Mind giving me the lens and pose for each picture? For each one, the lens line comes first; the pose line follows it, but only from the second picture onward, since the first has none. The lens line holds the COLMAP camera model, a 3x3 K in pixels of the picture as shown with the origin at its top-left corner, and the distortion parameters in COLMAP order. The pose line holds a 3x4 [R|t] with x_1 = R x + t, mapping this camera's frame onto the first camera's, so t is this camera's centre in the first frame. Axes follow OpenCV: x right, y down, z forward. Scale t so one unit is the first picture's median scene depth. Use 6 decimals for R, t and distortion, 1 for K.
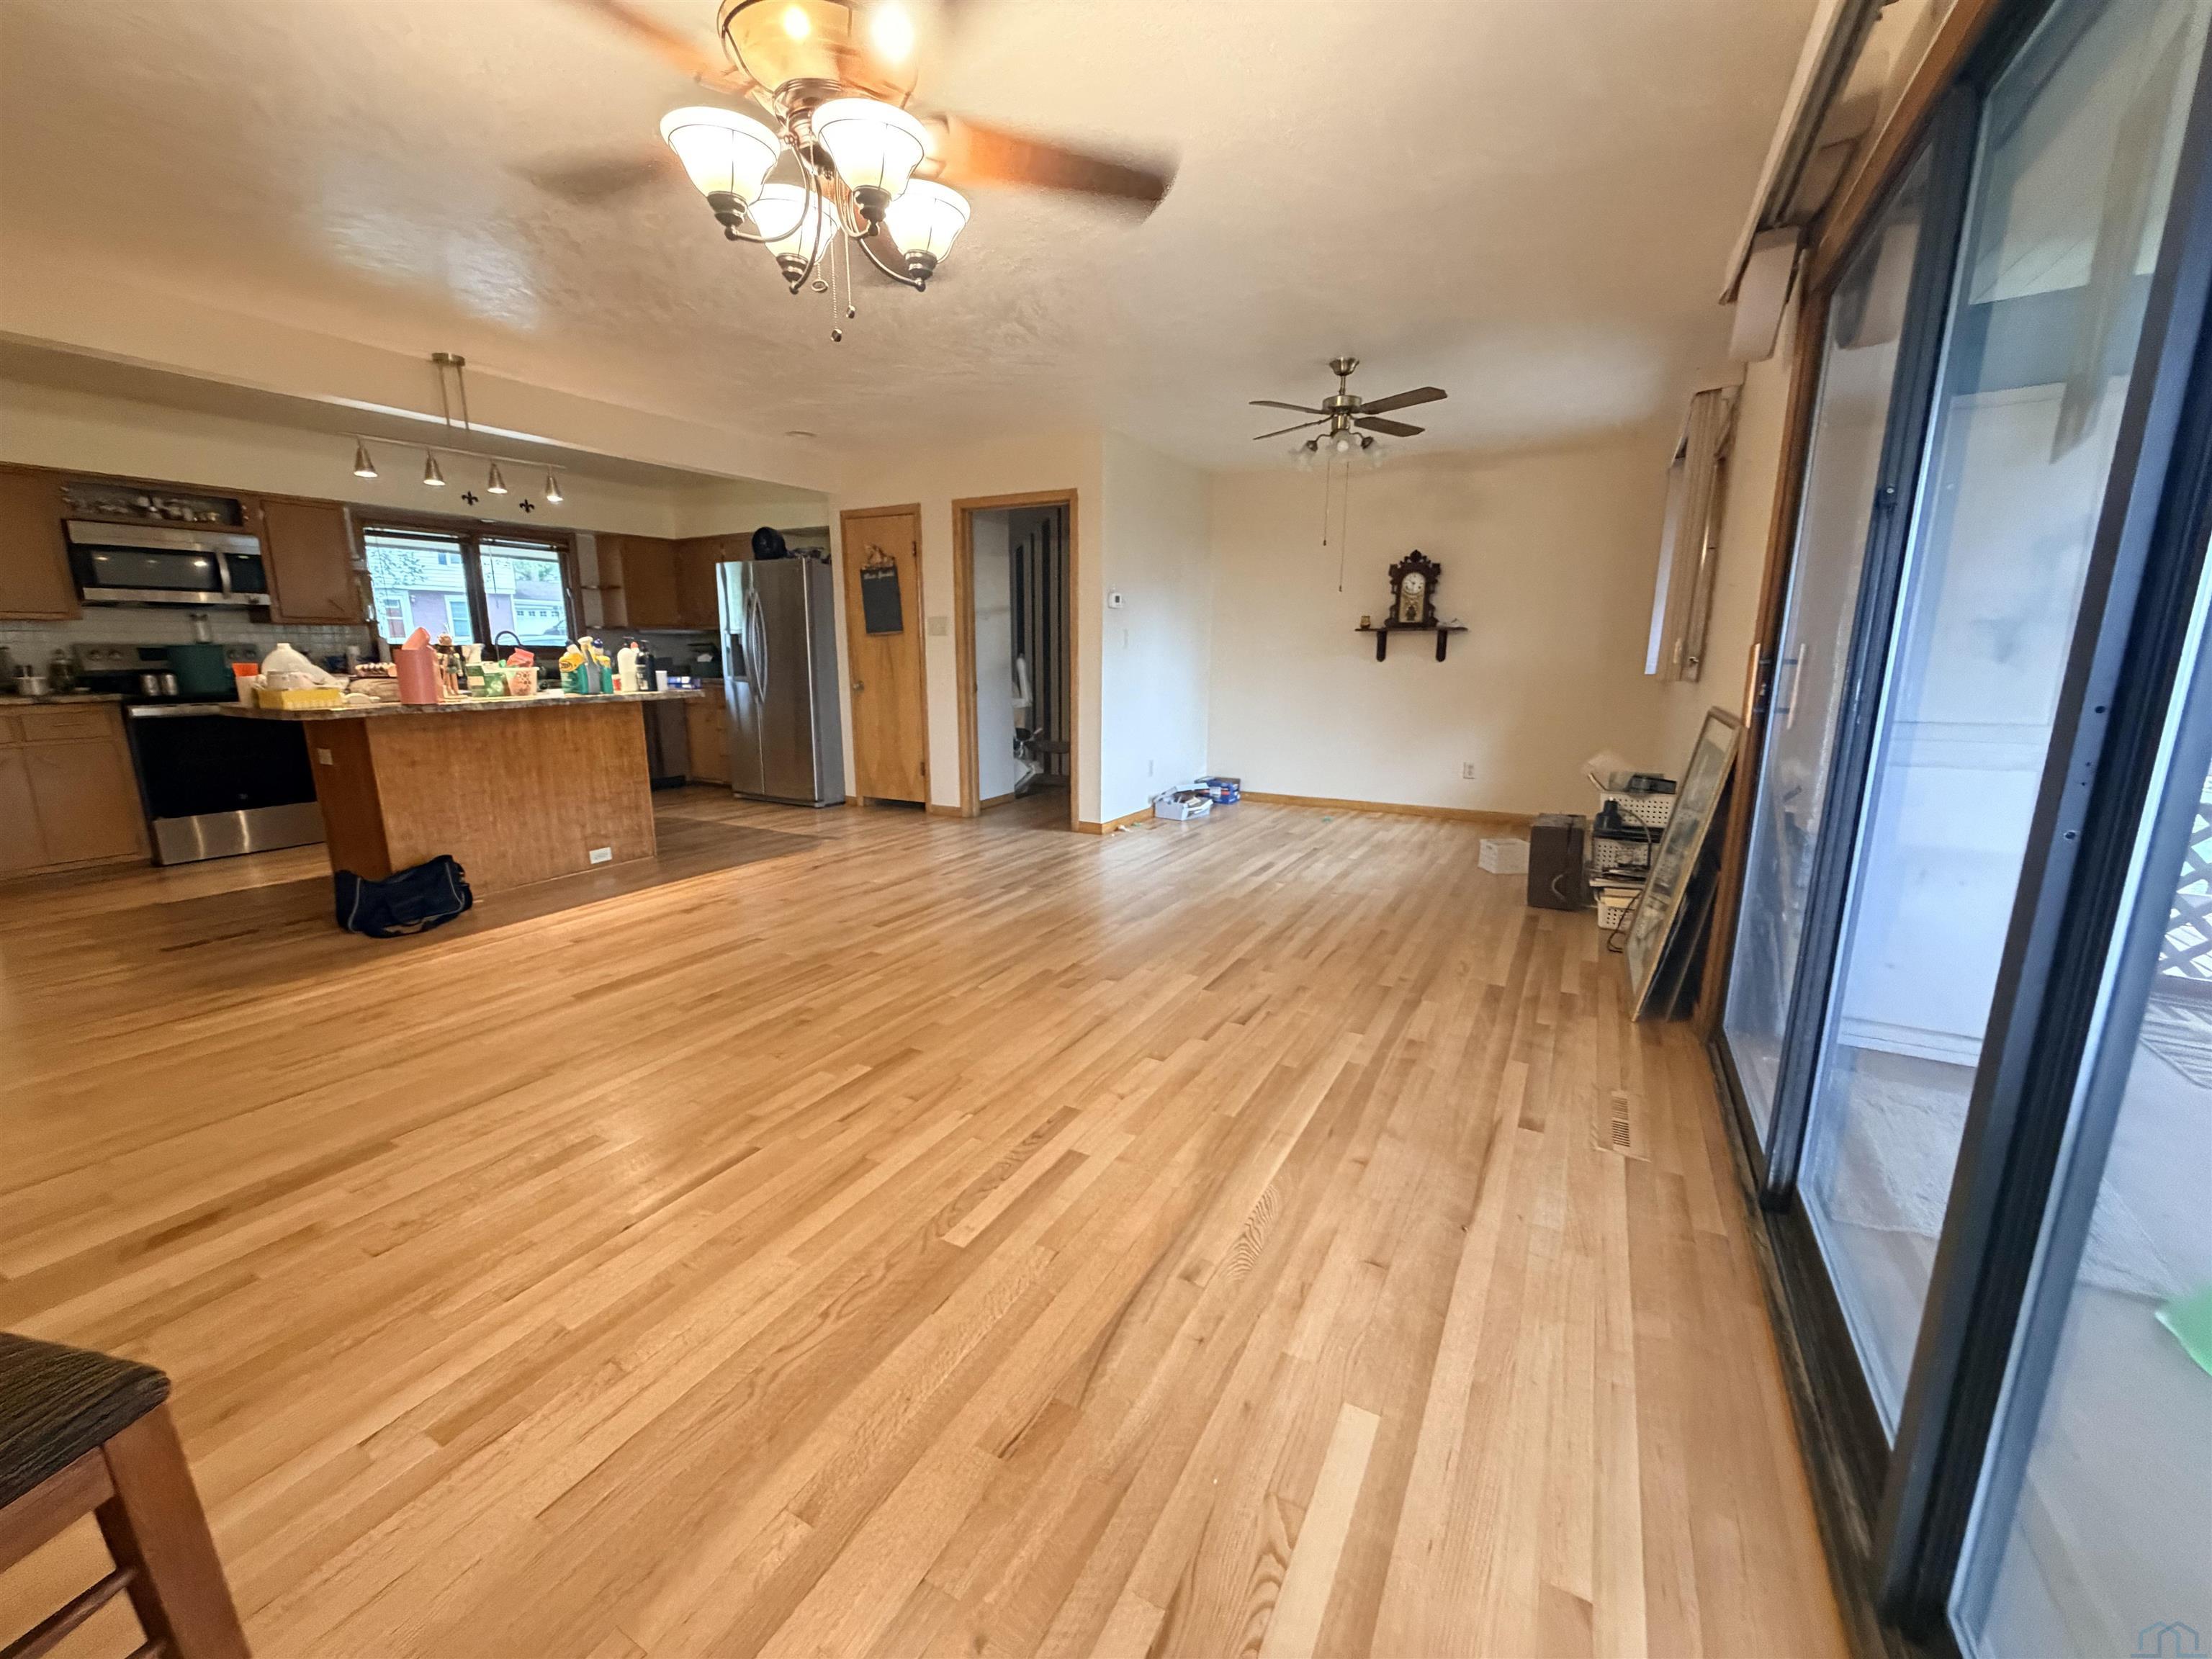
lens RADIAL K [[884.4, 0, 1099.0], [0, 884.4, 826.5], [0, 0, 1]] dist [0.000151, -0.000137]
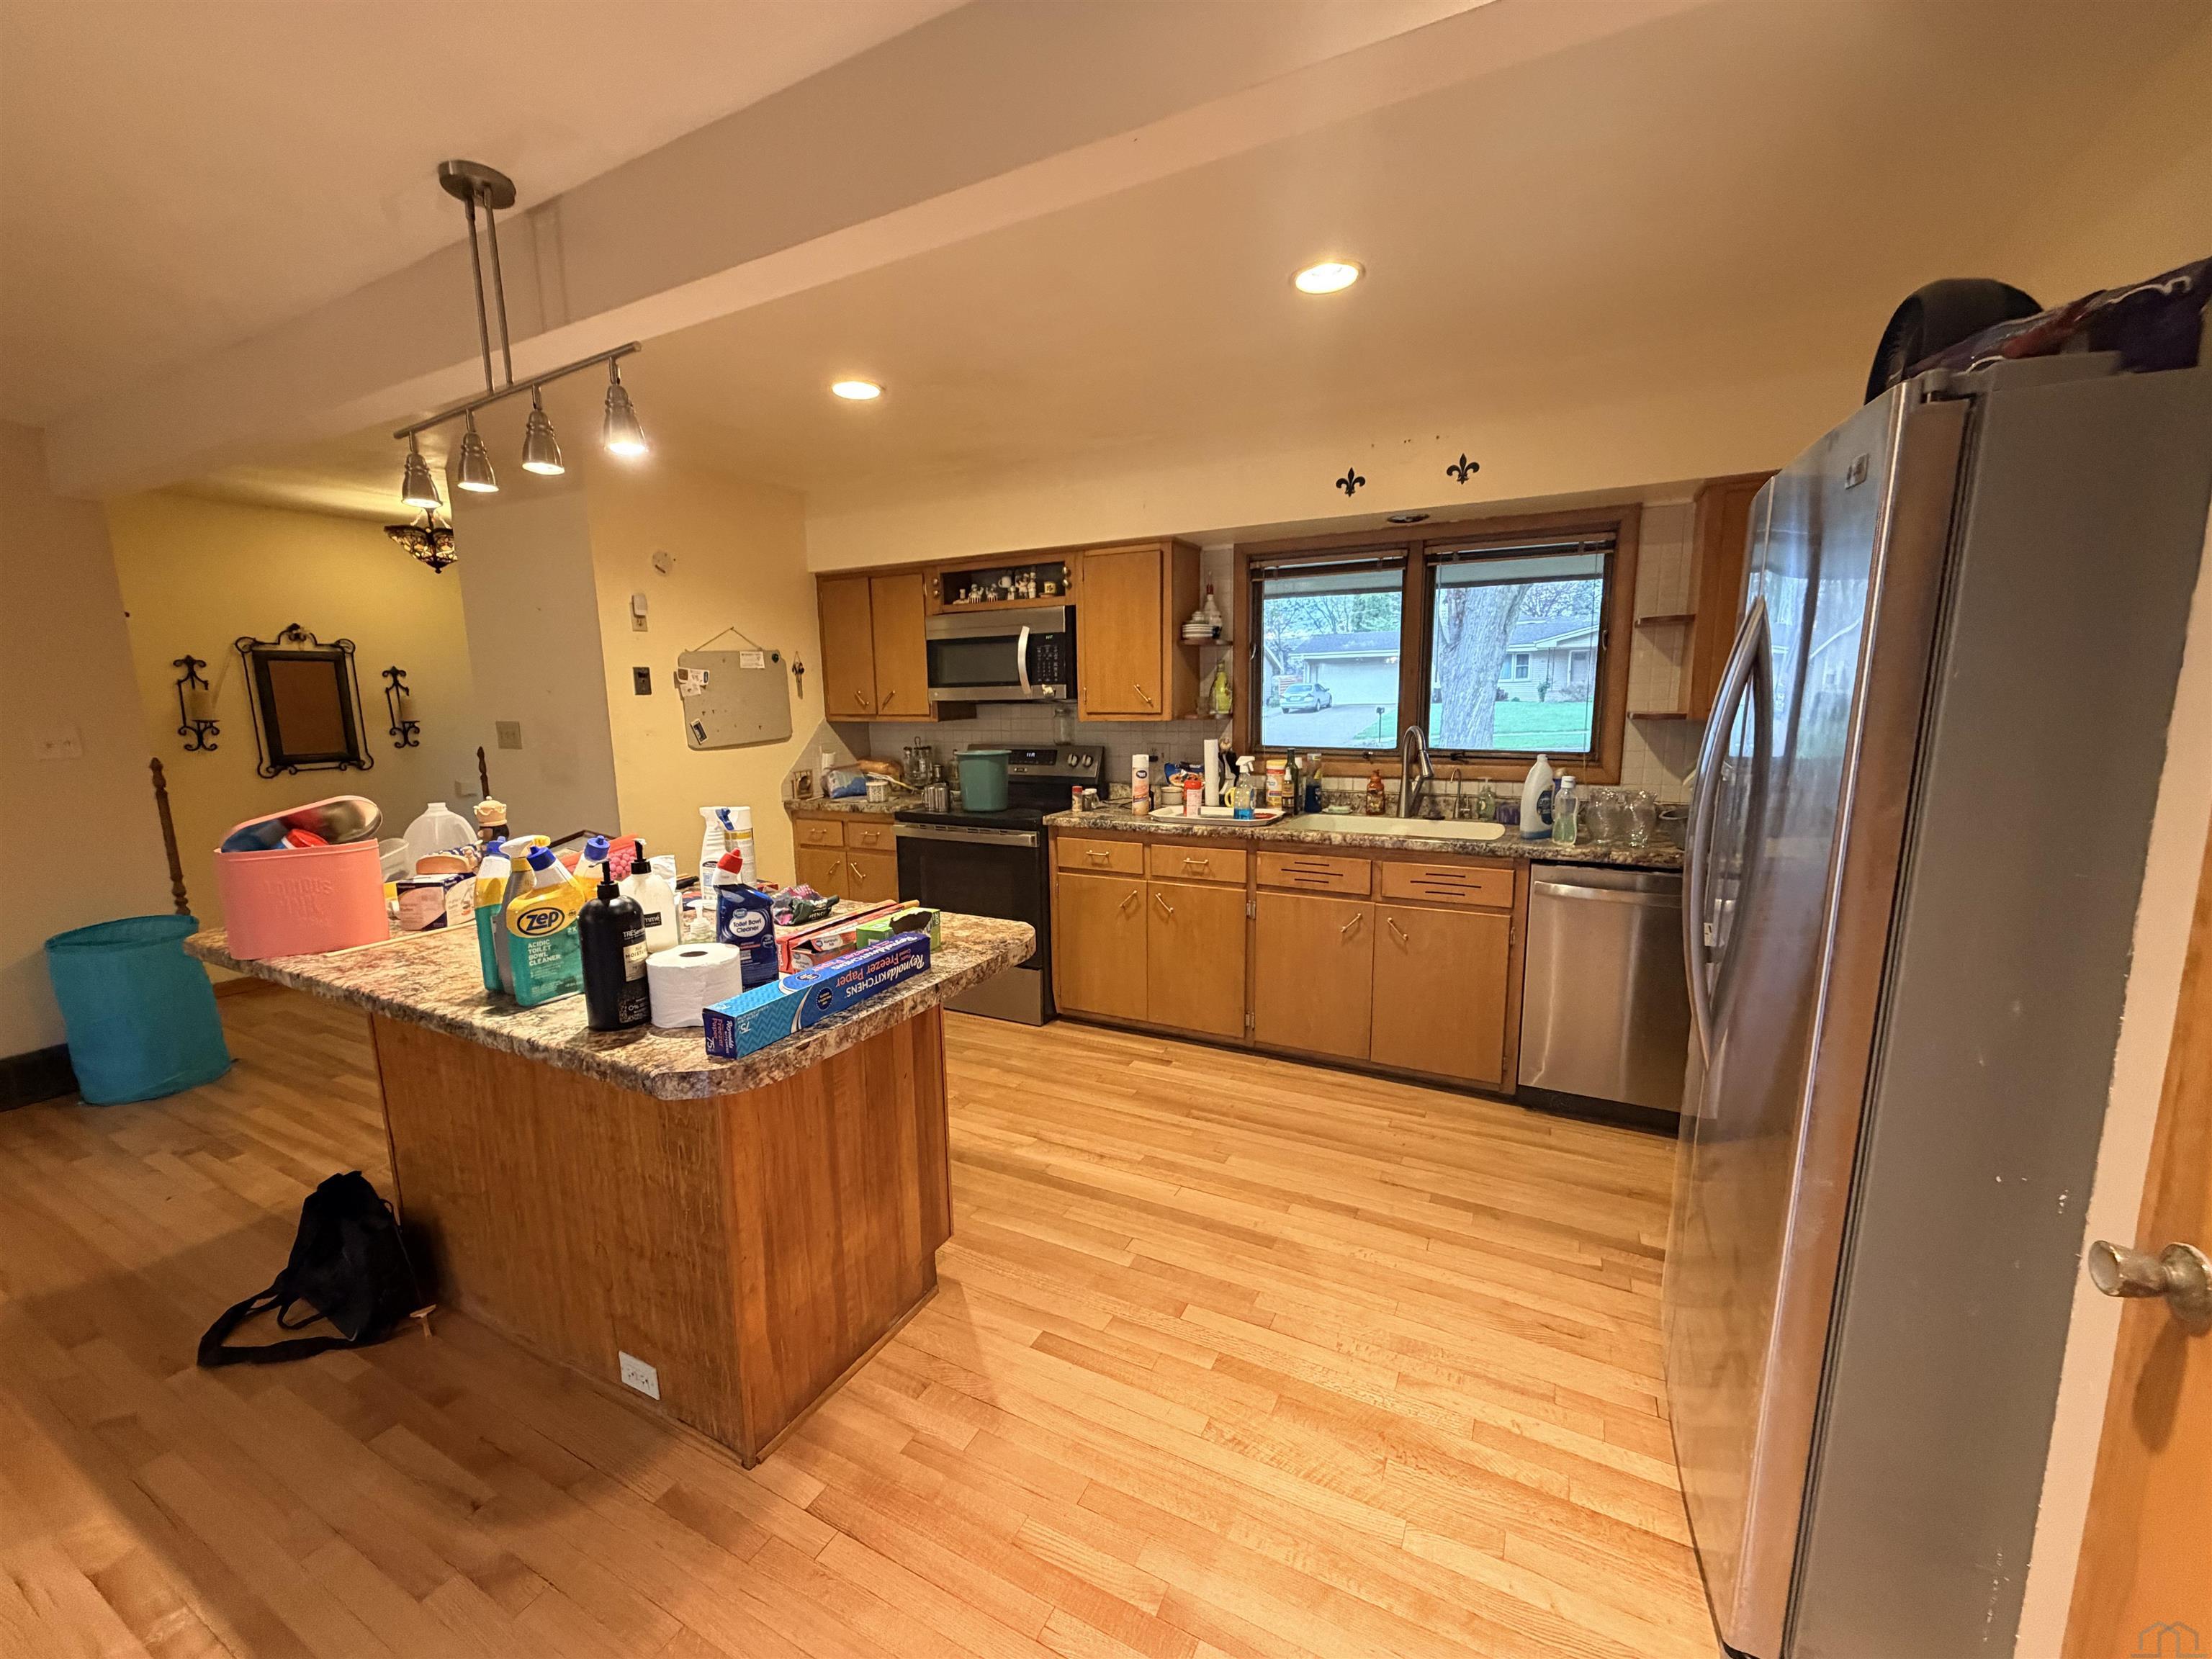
lens RADIAL K [[884.4, 0, 1097.5], [0, 884.4, 835.9], [0, 0, 1]] dist [0.000151, -0.000137]
pose [[0.019026, 0.158076, -0.987244, -0.164416], [-0.181706, 0.971525, 0.152057, -0.222985], [0.983169, 0.176495, 0.047208, 0.879696]]
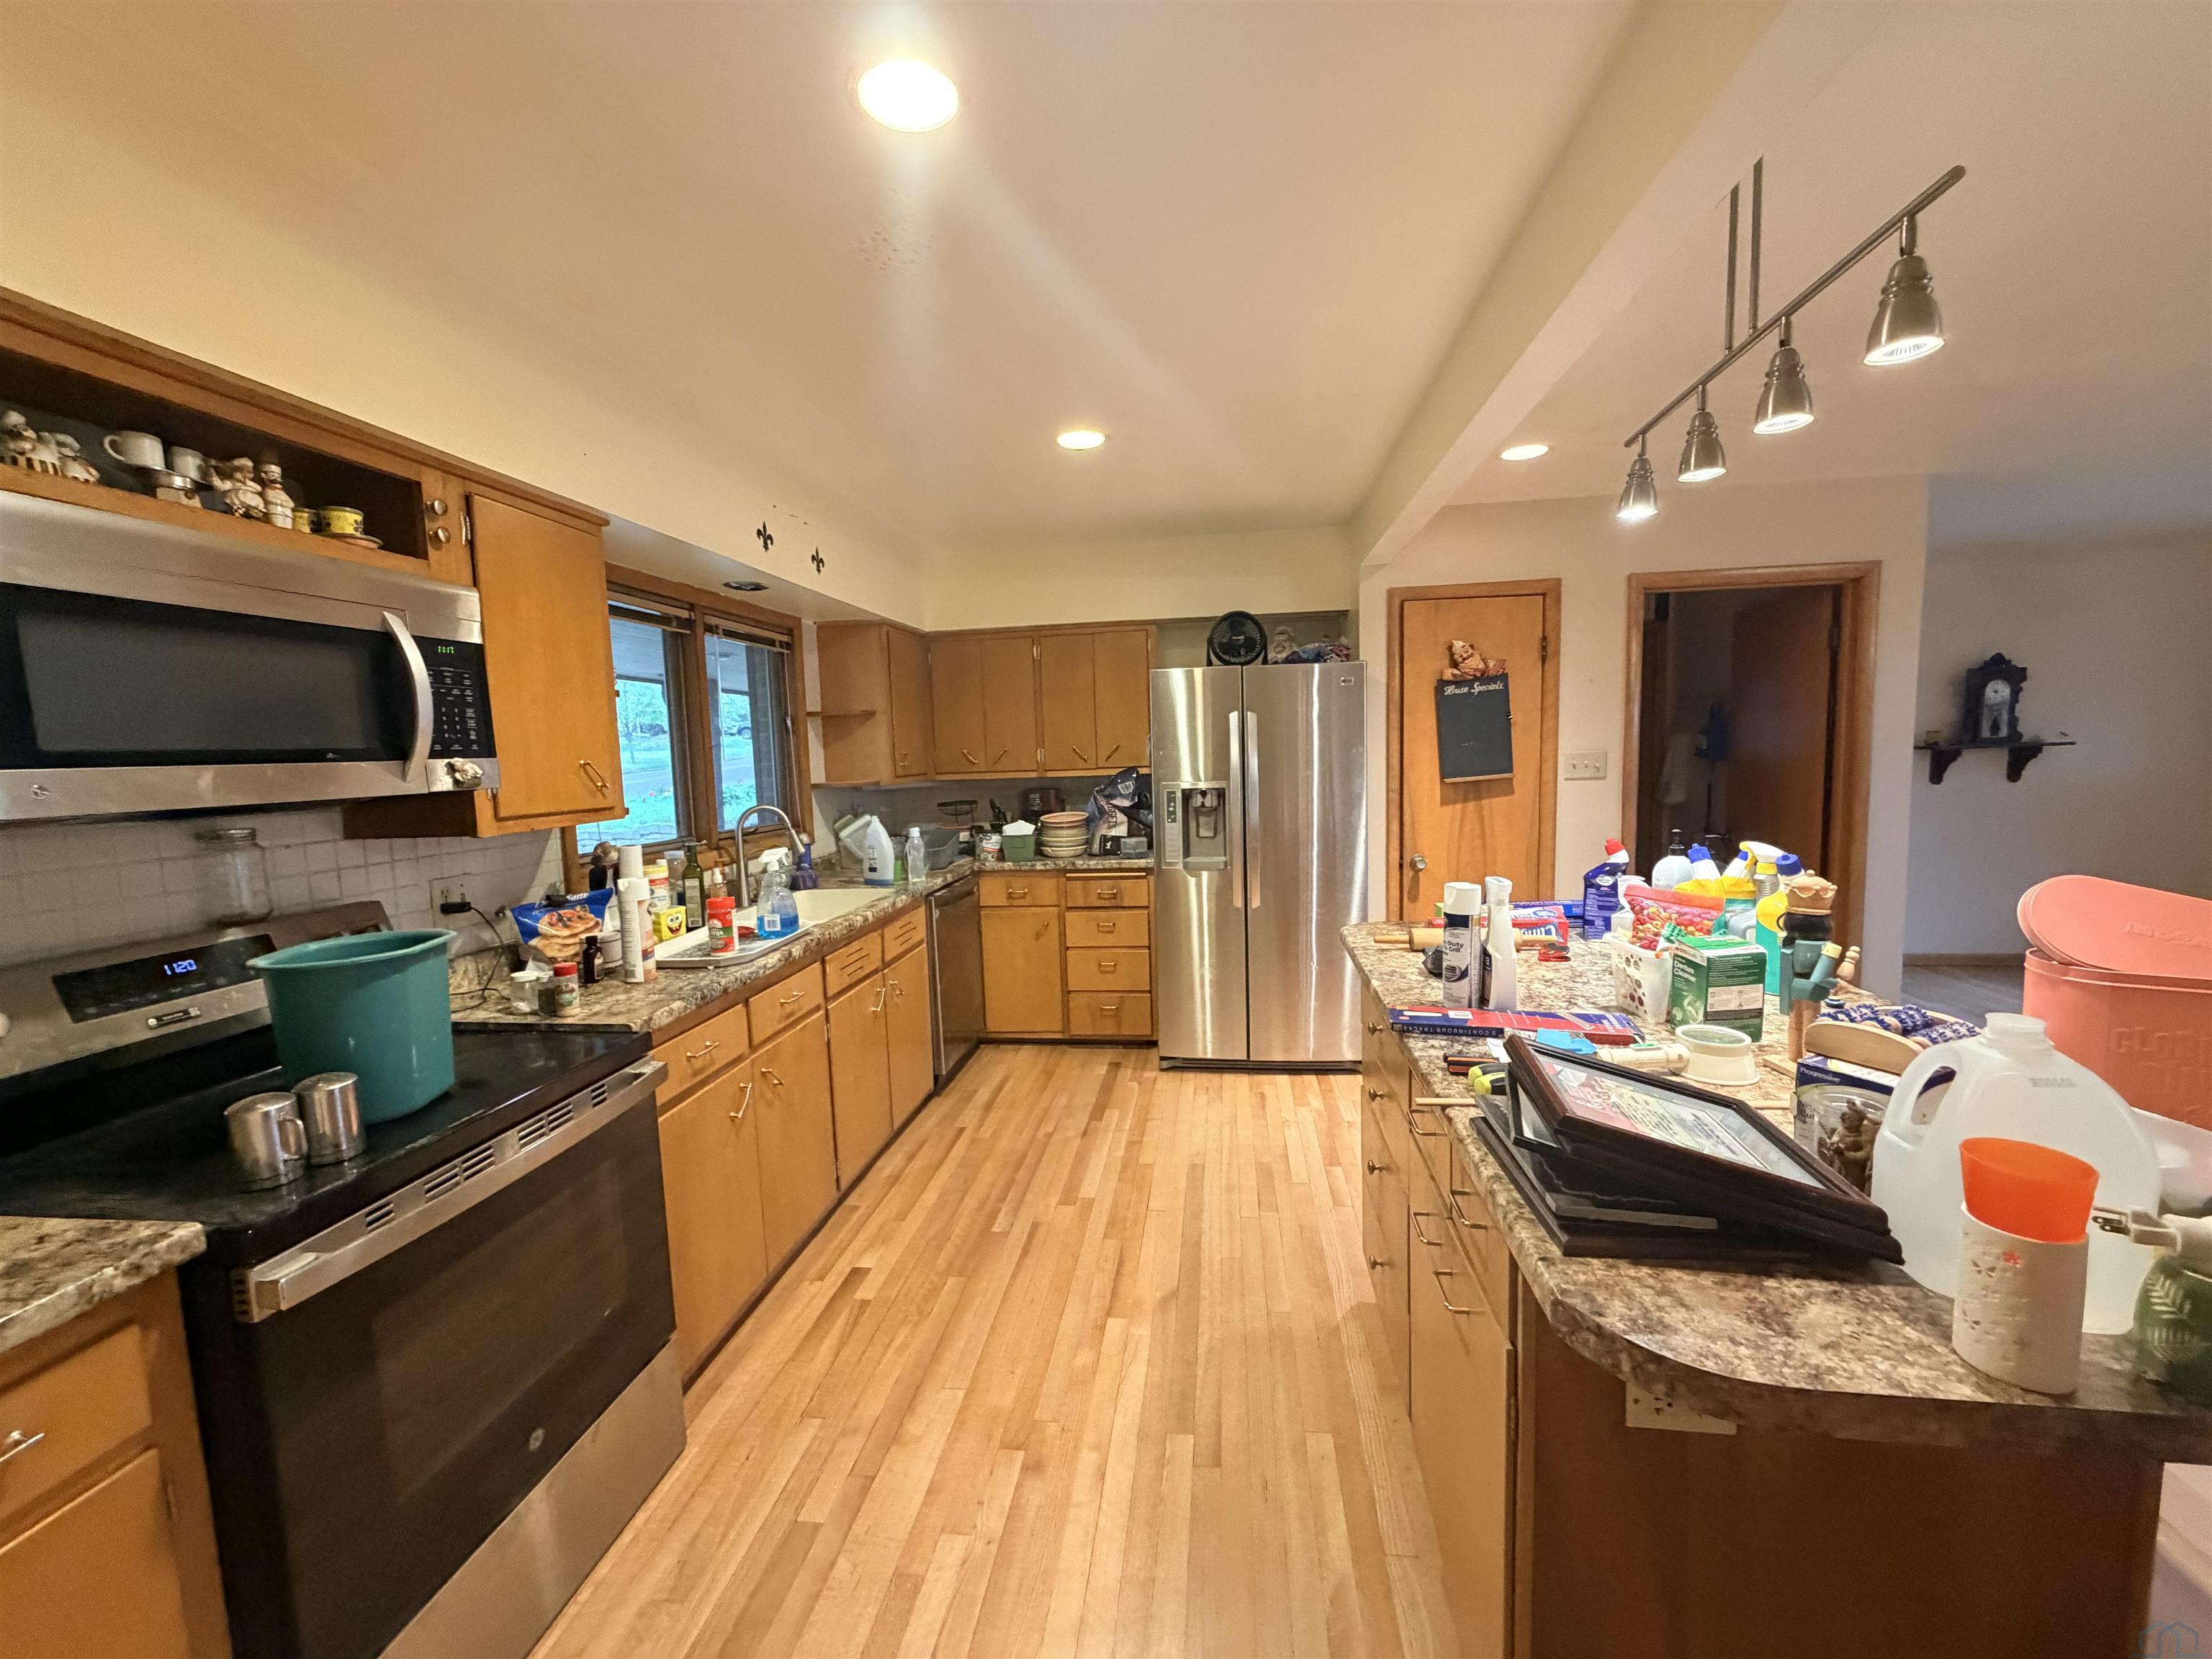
lens RADIAL K [[884.4, 0, 1108.8], [0, 884.4, 839.3], [0, 0, 1]] dist [0.000151, -0.000137]
pose [[0.932291, -0.069481, 0.354973, -0.732110], [0.105504, 0.990938, -0.083132, -0.154904], [-0.345980, 0.114954, 0.931173, 0.525408]]
